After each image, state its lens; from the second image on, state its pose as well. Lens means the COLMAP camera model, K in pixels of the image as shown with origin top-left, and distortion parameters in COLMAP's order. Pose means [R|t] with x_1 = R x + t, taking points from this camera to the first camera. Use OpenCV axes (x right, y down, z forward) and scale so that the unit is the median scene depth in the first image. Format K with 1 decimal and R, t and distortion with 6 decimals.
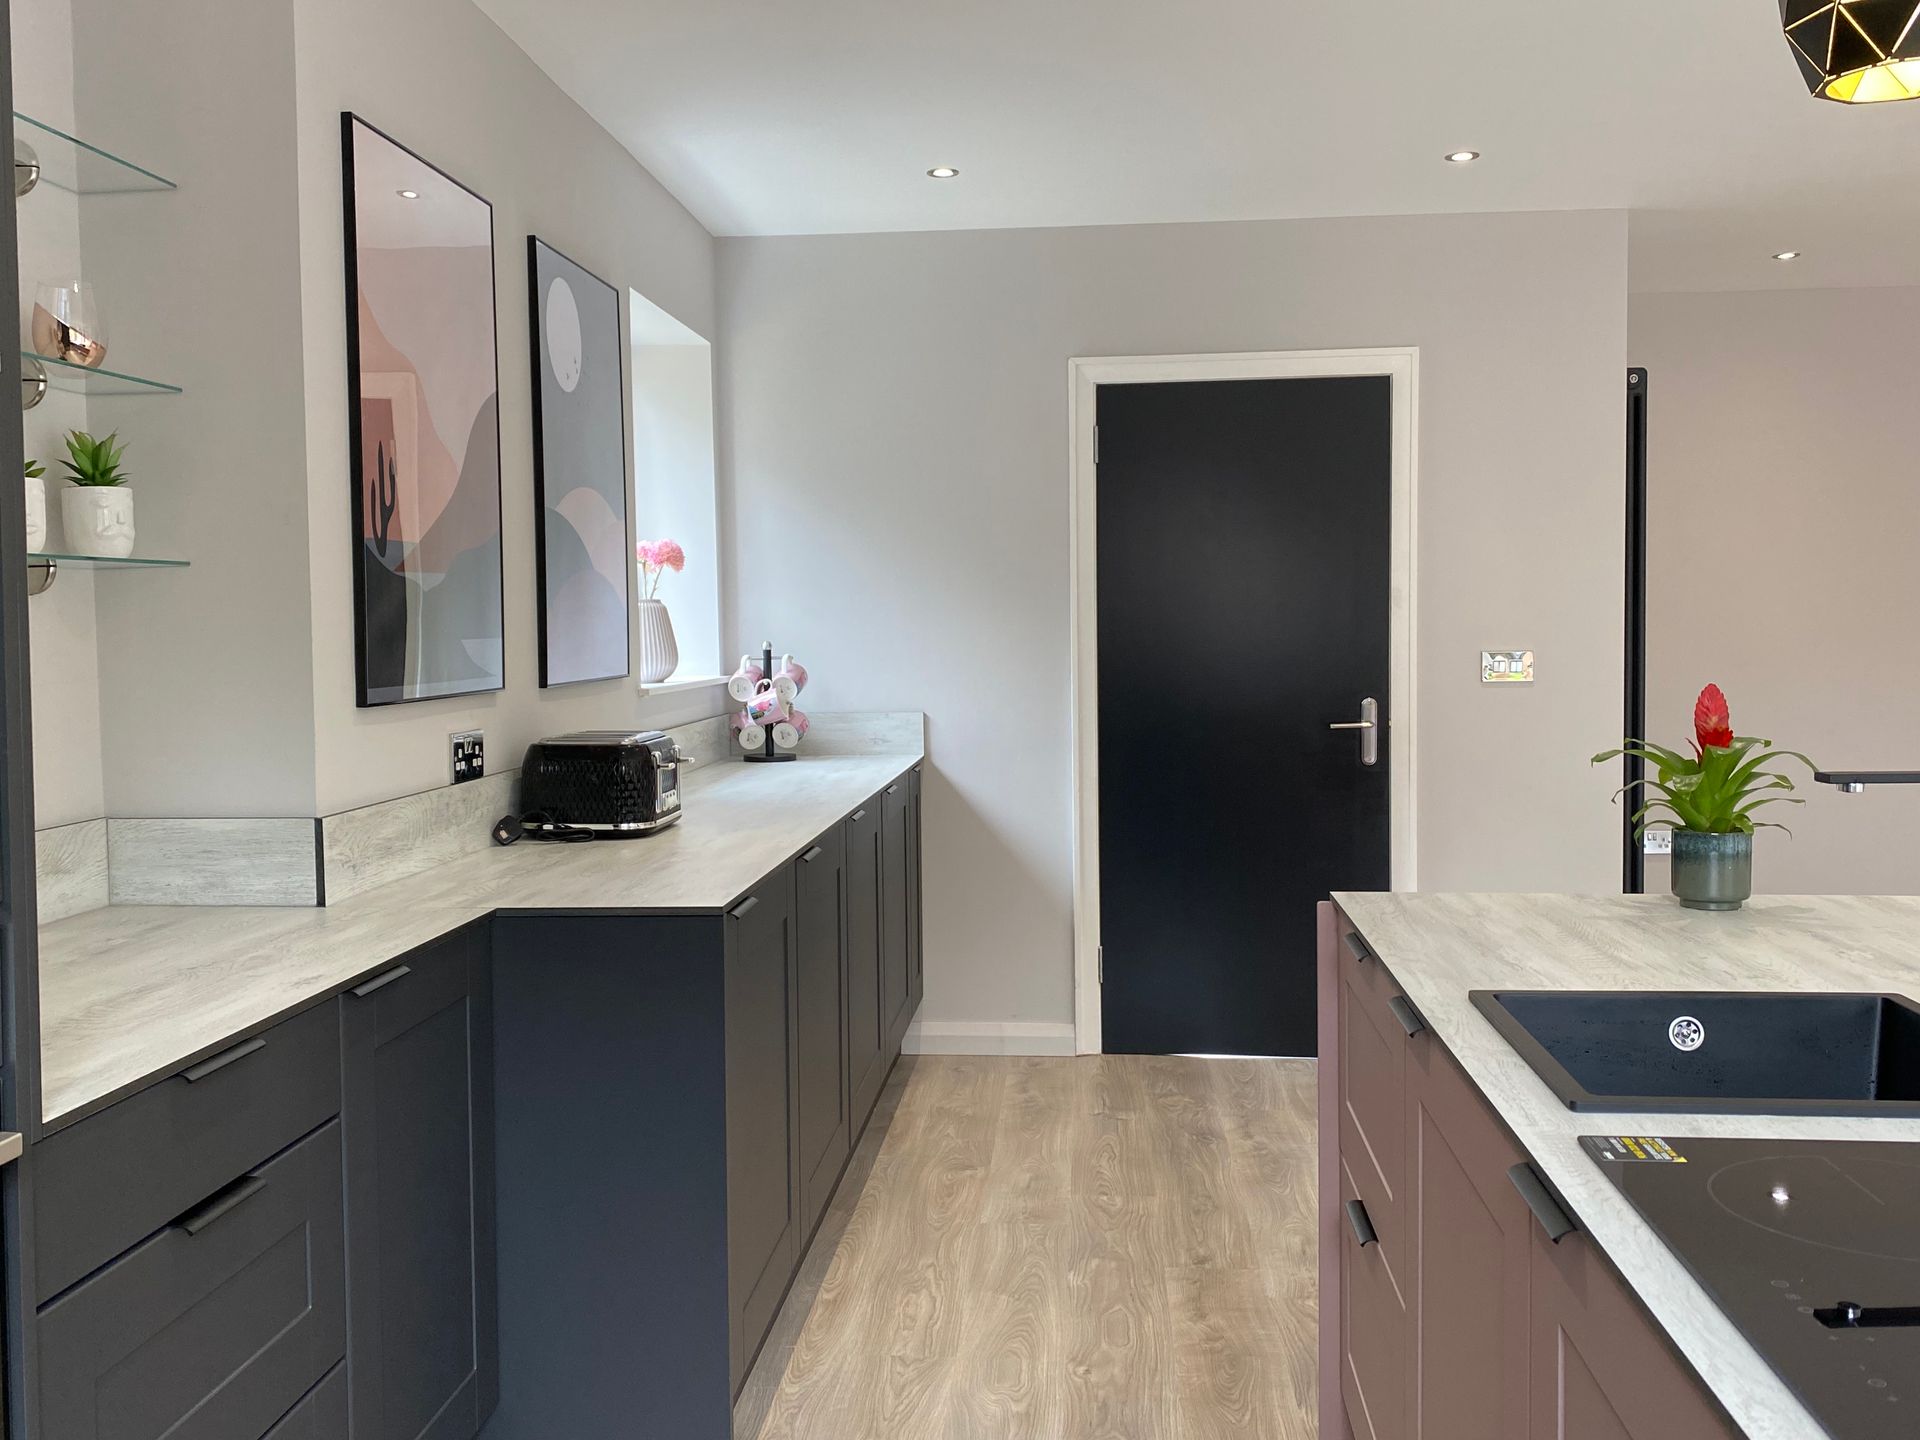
lens RADIAL K [[1758.4, 0, 951.5], [0, 1758.4, 695.5], [0, 0, 1]] dist [0.029959, 0.000000]
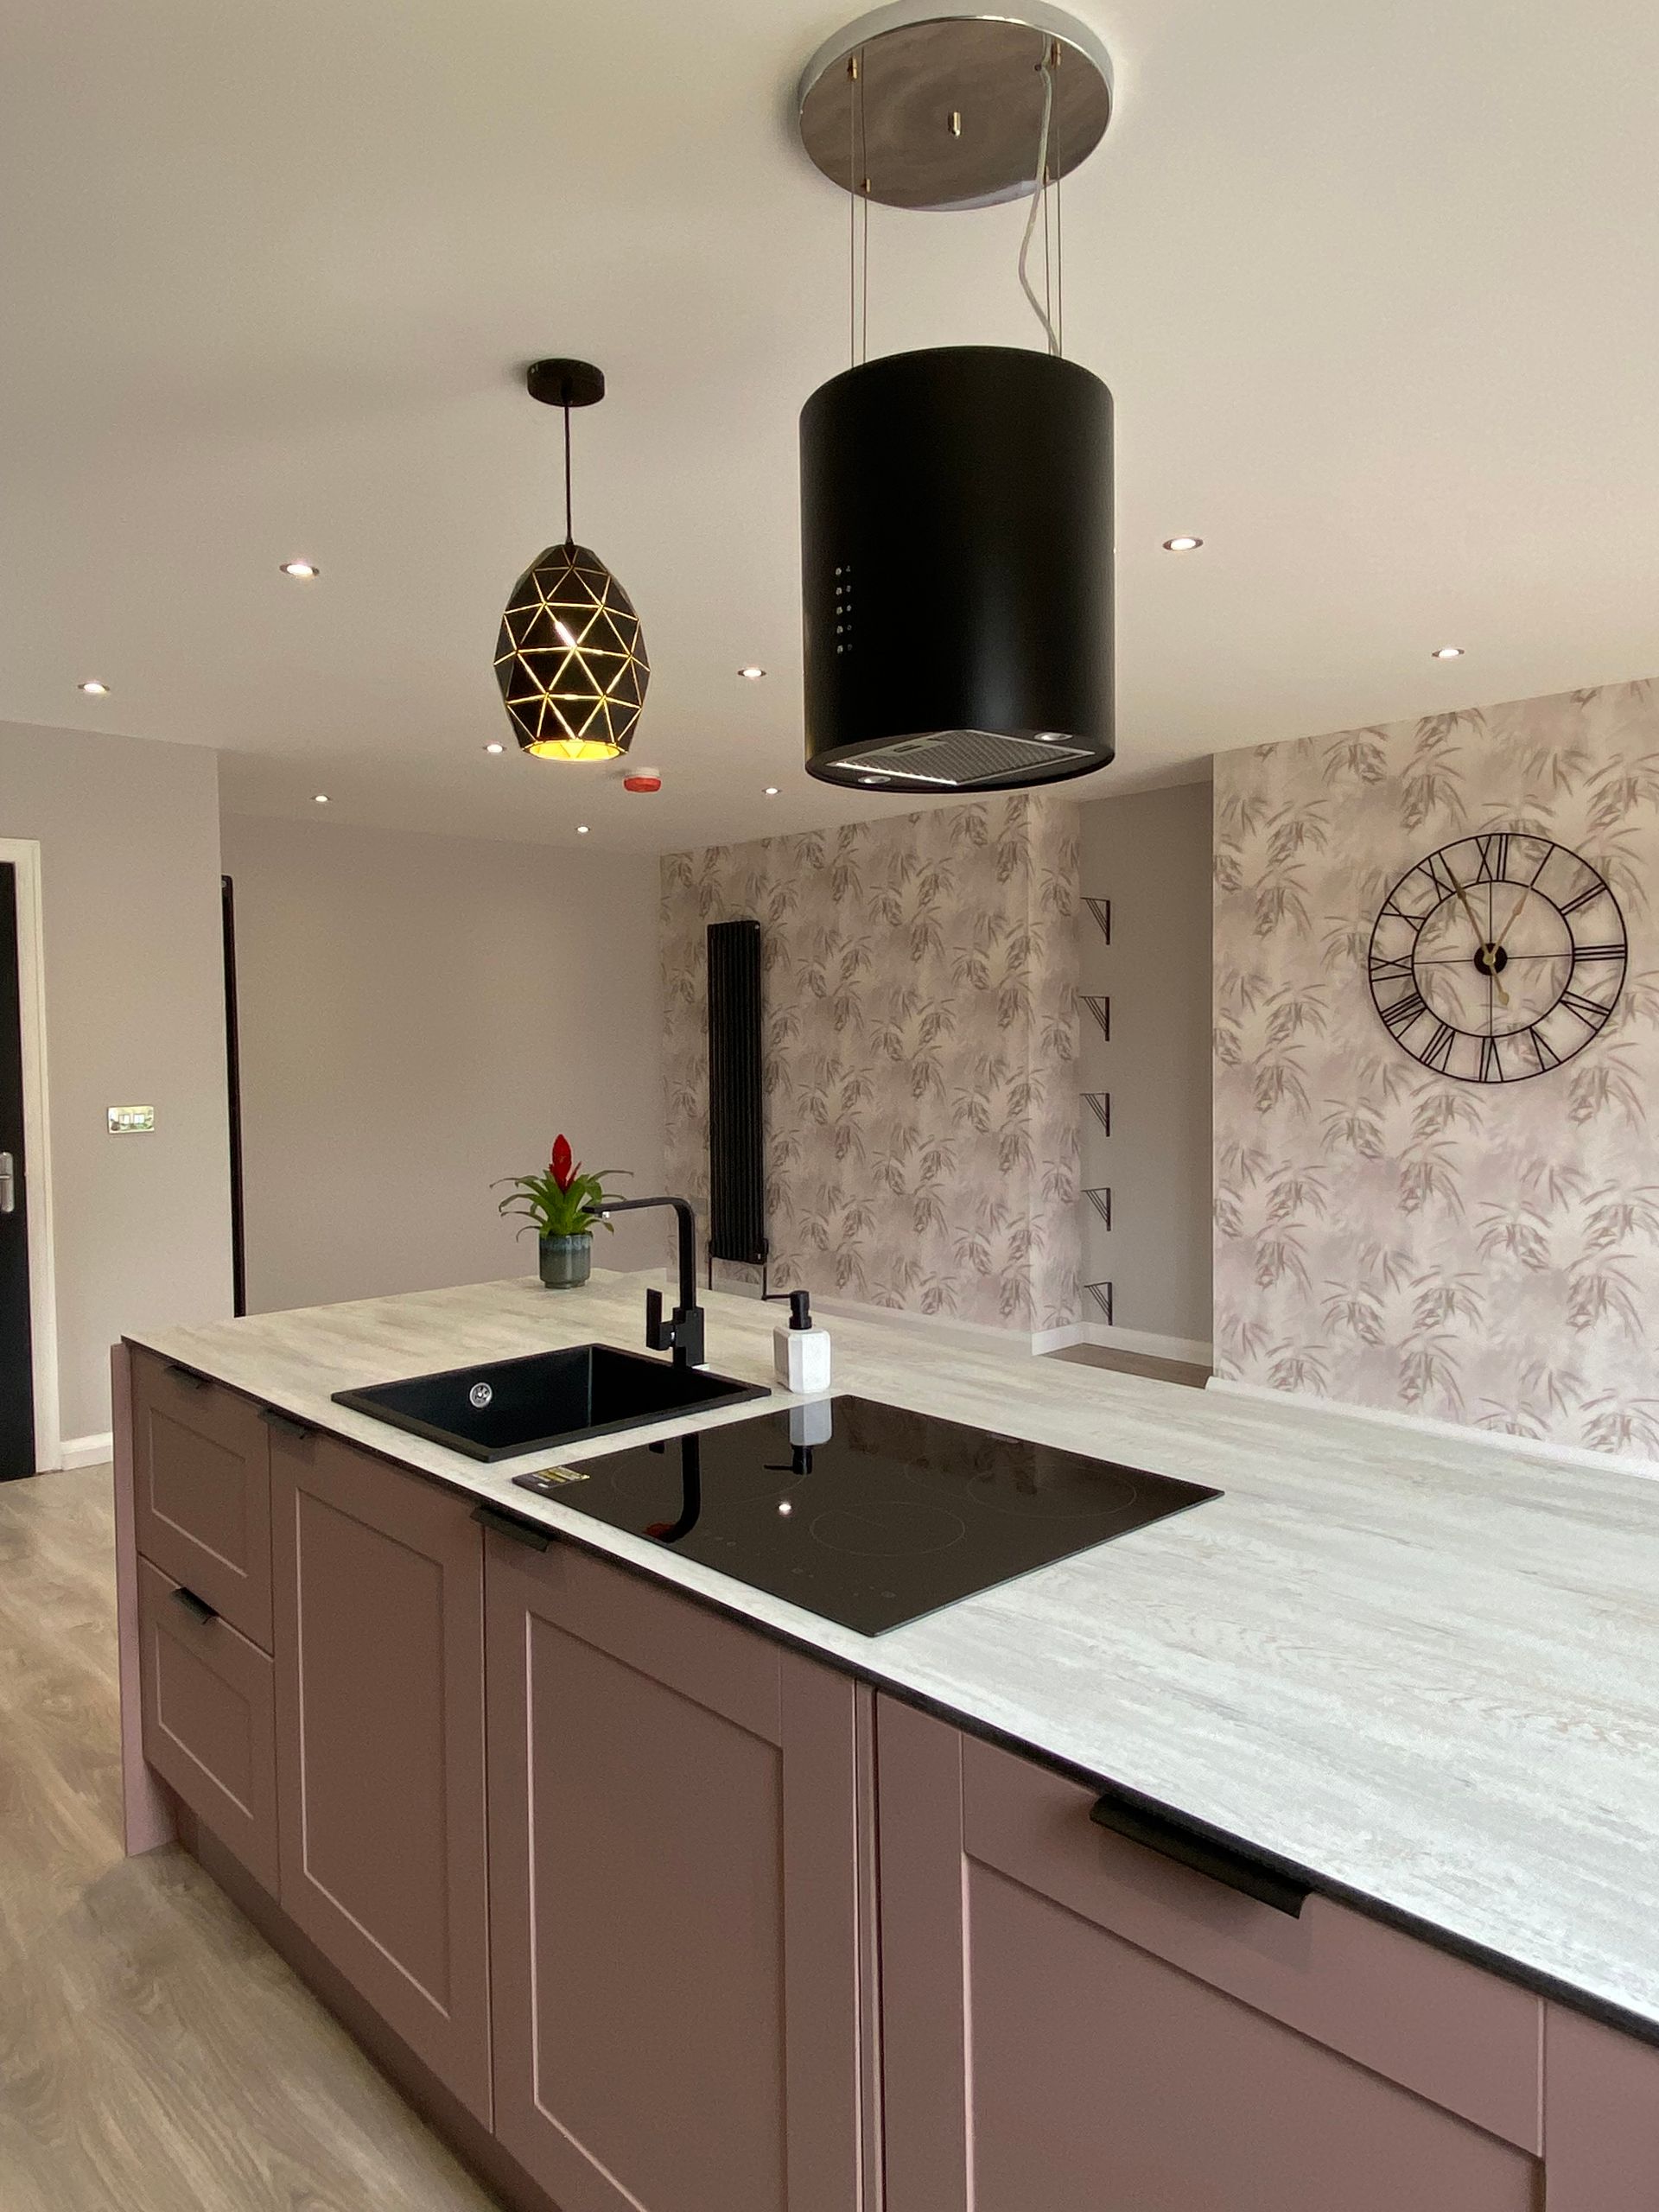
lens RADIAL K [[1431.1, 0, 823.9], [0, 1431.1, 1099.9], [0, 0, 1]] dist [0.067451, -0.078636]
pose [[0.673555, -0.030806, 0.738495, -0.157102], [0.040936, 0.999152, 0.004343, -0.025440], [-0.738003, 0.027306, 0.674245, 0.005791]]
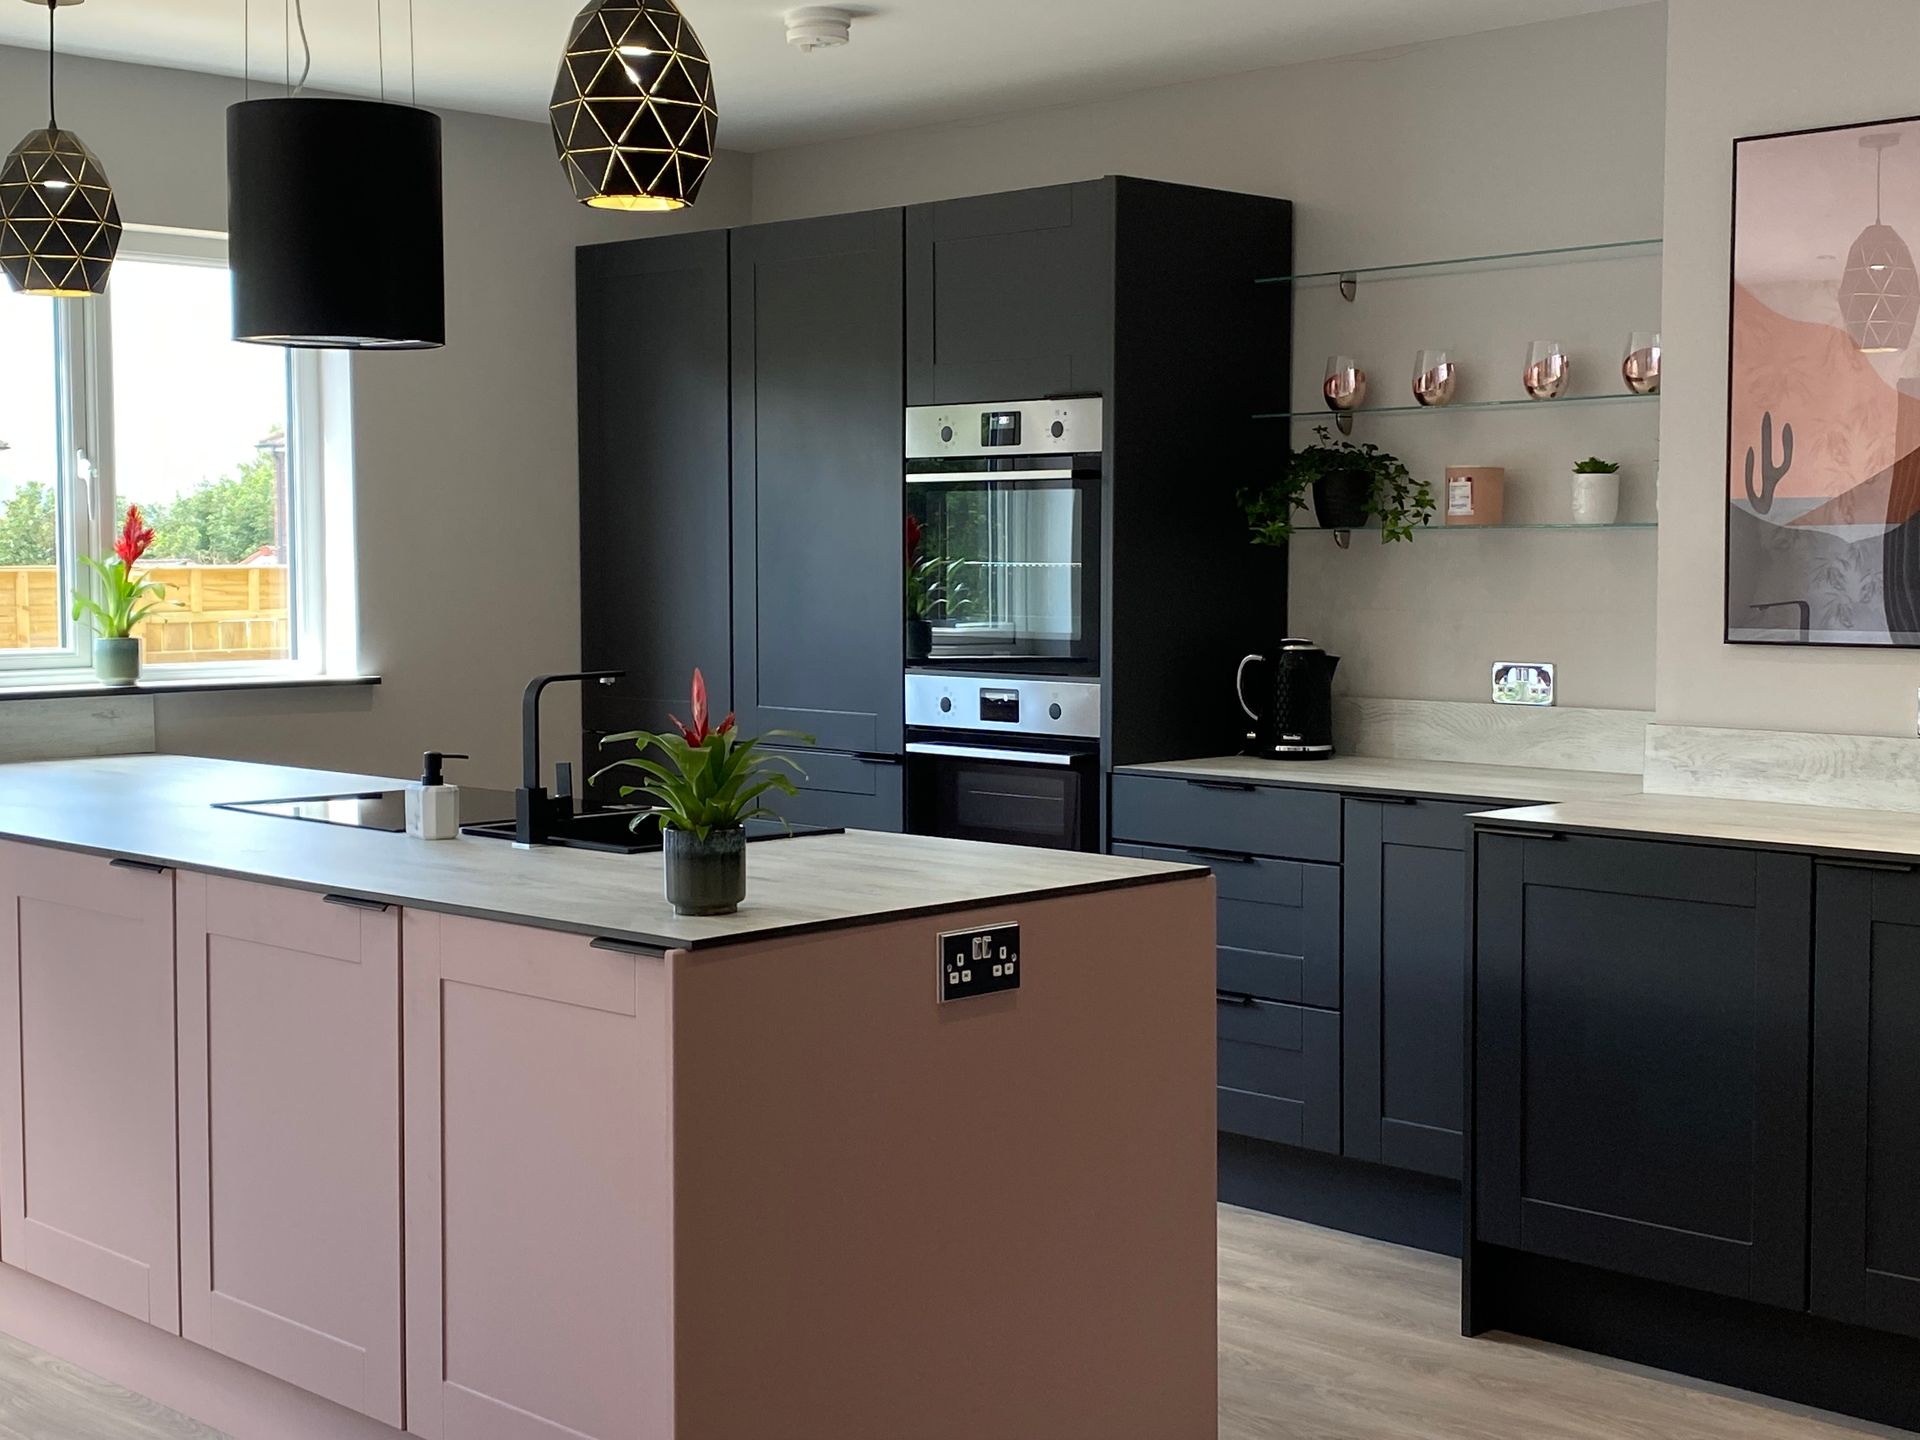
lens RADIAL K [[2572.3, 0, 945.8], [0, 2572.3, 716.7], [0, 0, 1]] dist [0.108814, 0.000000]
pose [[-0.637306, 0.061244, -0.768173, 1.250133], [-0.026293, 0.994528, 0.101105, -0.099525], [0.770162, 0.084633, -0.632209, 1.593689]]
